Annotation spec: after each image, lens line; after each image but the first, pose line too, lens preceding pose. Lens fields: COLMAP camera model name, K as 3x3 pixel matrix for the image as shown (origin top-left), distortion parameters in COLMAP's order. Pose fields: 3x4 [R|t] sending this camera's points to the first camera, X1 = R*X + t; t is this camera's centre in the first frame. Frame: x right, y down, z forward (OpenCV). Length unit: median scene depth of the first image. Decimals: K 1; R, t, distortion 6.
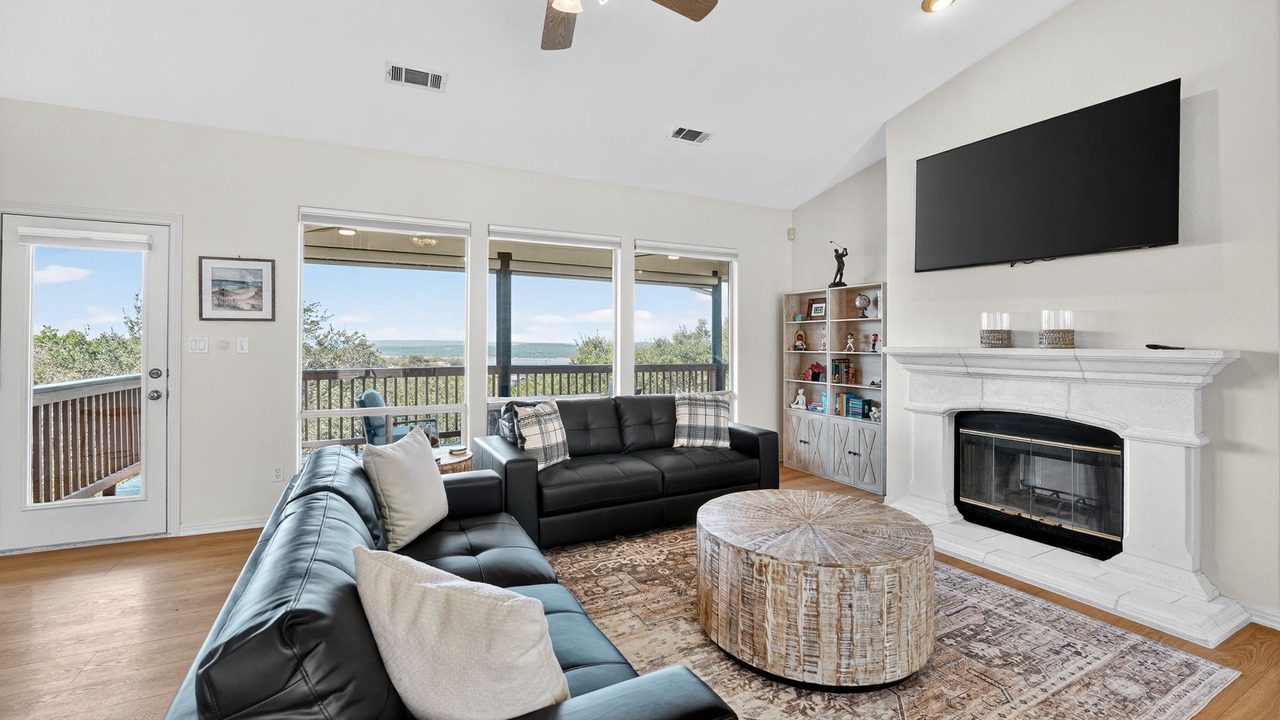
lens RADIAL K [[525.8, 0, 609.7], [0, 525.8, 340.3], [0, 0, 1]] dist [-0.022672, 0.000869]
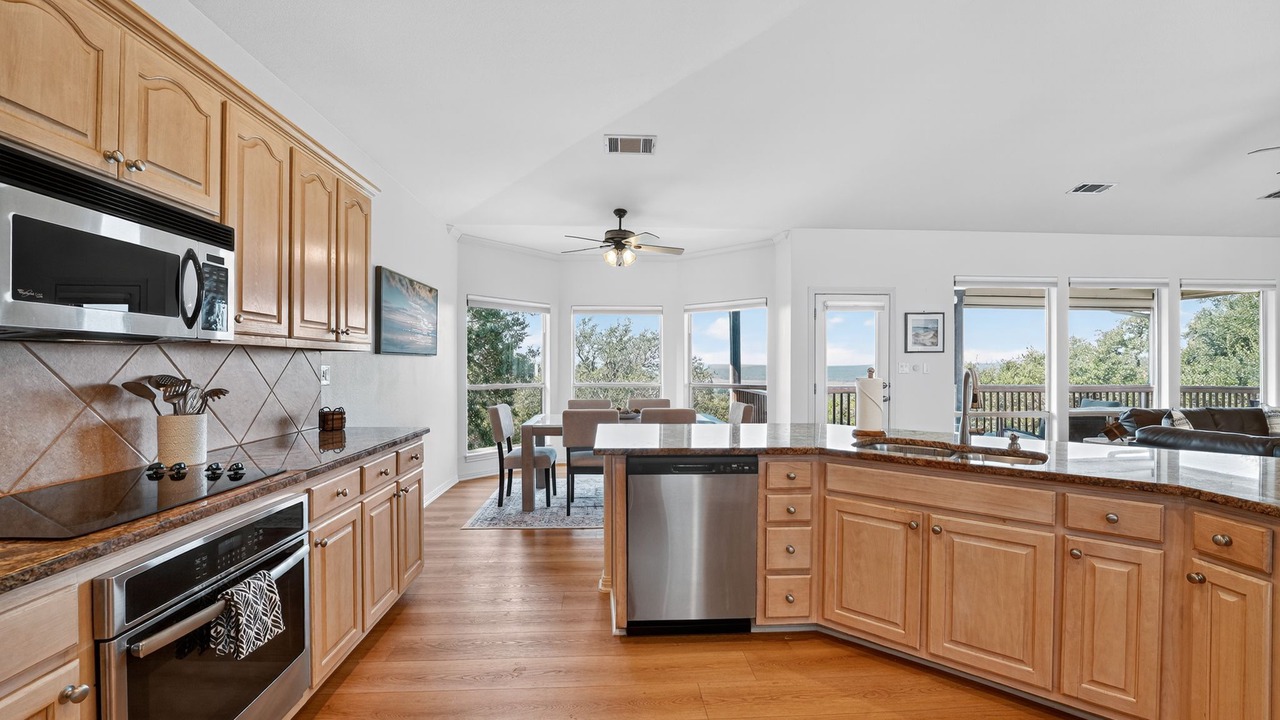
lens RADIAL K [[525.8, 0, 637.7], [0, 525.8, 361.7], [0, 0, 1]] dist [-0.022672, 0.000869]
pose [[0.916053, -0.006147, -0.401010, -0.921724], [0.003740, 0.999970, -0.006785, -0.003179], [0.401040, 0.004716, 0.916049, -0.826566]]
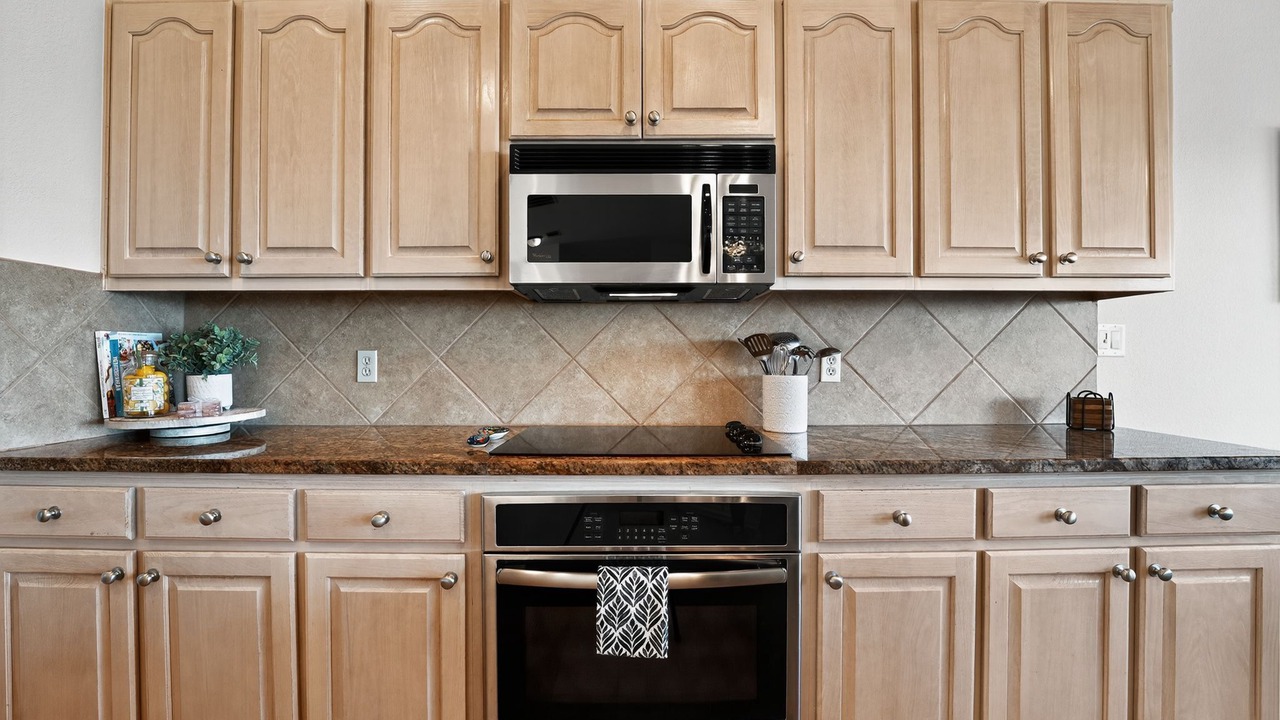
lens RADIAL K [[525.8, 0, 630.9], [0, 525.8, 361.9], [0, 0, 1]] dist [-0.022672, 0.000869]
pose [[-0.445819, 0.002291, -0.895120, -1.071830], [-0.000588, 0.999996, 0.002852, 0.033841], [0.895123, 0.001797, -0.445816, -0.419417]]
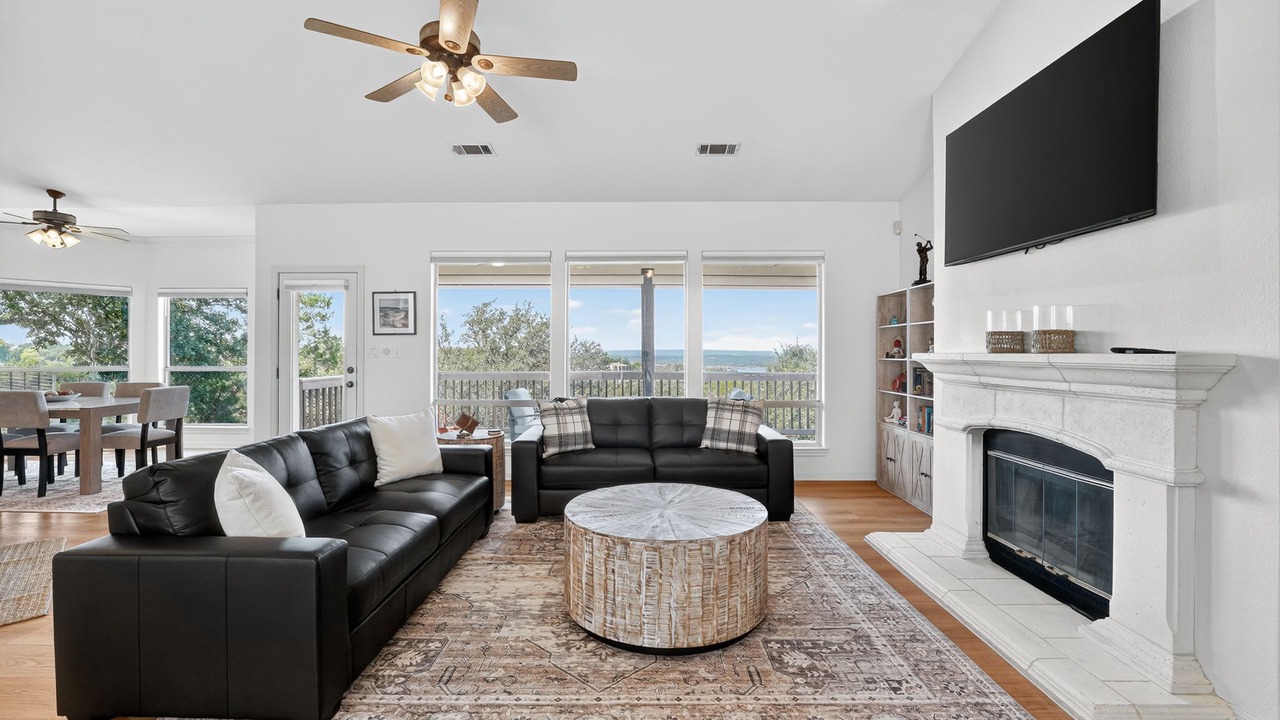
lens RADIAL K [[541.7, 0, 642.4], [0, 541.7, 352.2], [0, 0, 1]] dist [-0.017646, -0.000784]
pose [[0.889284, -0.001094, -0.457353, 0.622475], [0.002514, 0.999994, 0.002495, 0.009359], [0.457348, -0.003369, 0.889282, -0.026878]]
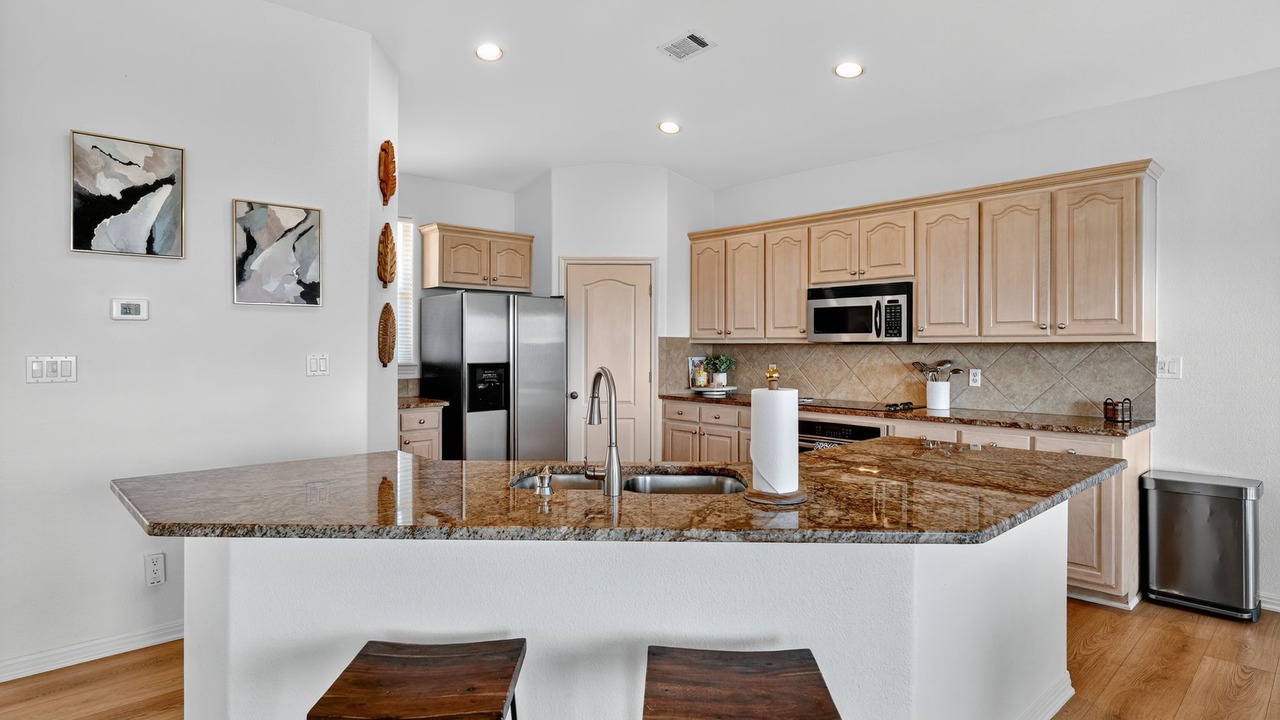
lens RADIAL K [[694.1, 0, 640.8], [0, 694.1, 348.4], [0, 0, 1]] dist [0.002102, 0.000452]
pose [[-0.958195, -0.005910, -0.286055, -0.638691], [-0.006319, 0.999980, 0.000509, -0.014425], [0.286047, 0.002296, -0.958213, 0.634412]]
